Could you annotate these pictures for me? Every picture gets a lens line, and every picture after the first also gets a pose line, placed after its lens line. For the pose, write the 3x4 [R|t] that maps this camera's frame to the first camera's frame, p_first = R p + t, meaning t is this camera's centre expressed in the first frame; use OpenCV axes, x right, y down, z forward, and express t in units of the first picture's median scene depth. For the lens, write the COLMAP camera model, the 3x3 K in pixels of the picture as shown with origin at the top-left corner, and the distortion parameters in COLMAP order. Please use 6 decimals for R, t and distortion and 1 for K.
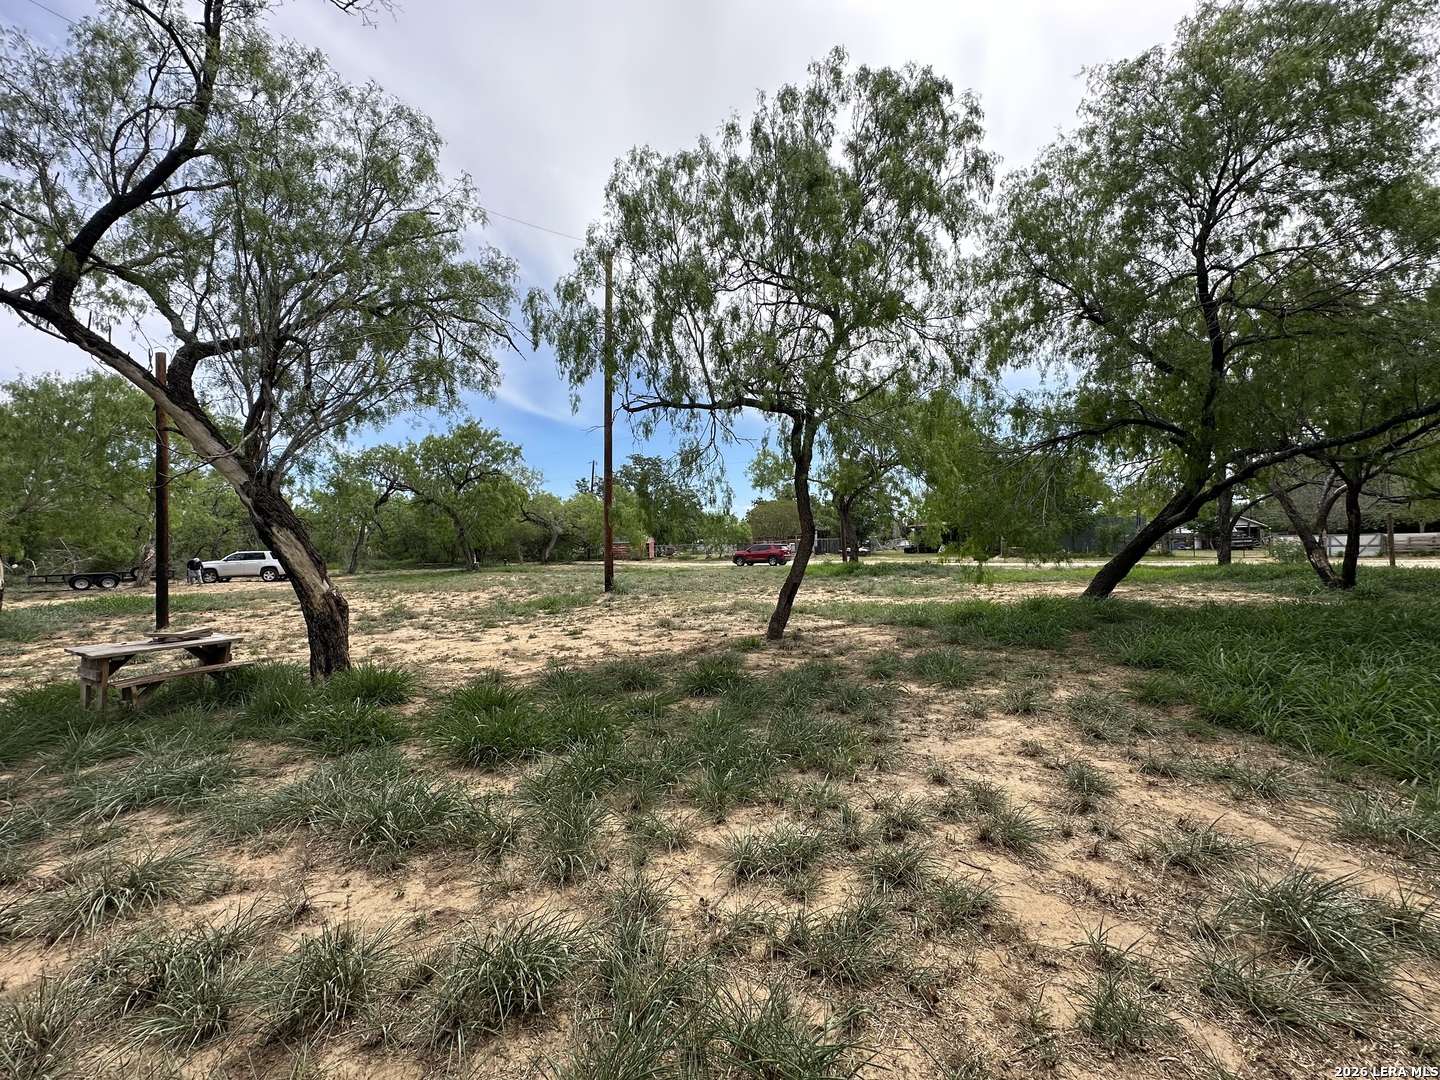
lens RADIAL K [[574.9, 0, 717.2], [0, 574.9, 541.5], [0, 0, 1]] dist [-0.001458, 0.000076]
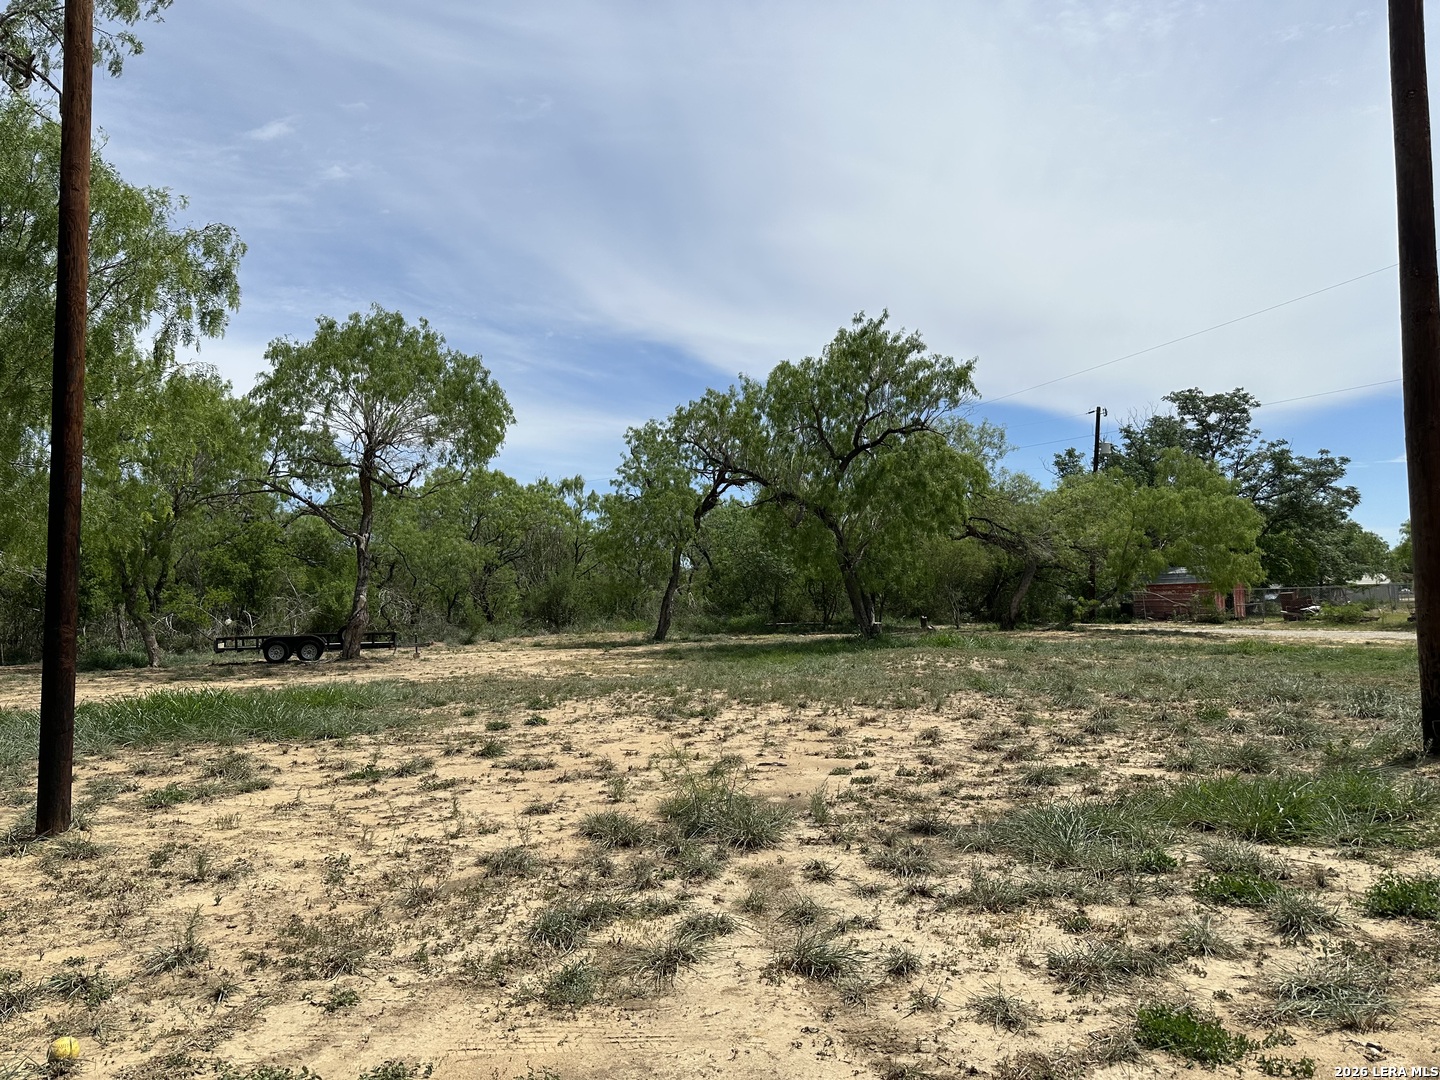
lens RADIAL K [[995.6, 0, 720.0], [0, 995.6, 540.0], [0, 0, 1]] dist [0.109385, -0.142423]
pose [[0.865506, -0.029938, -0.500003, -0.121114], [0.007362, 0.998865, -0.047065, 0.005908], [0.500845, 0.037054, 0.864744, 0.228953]]
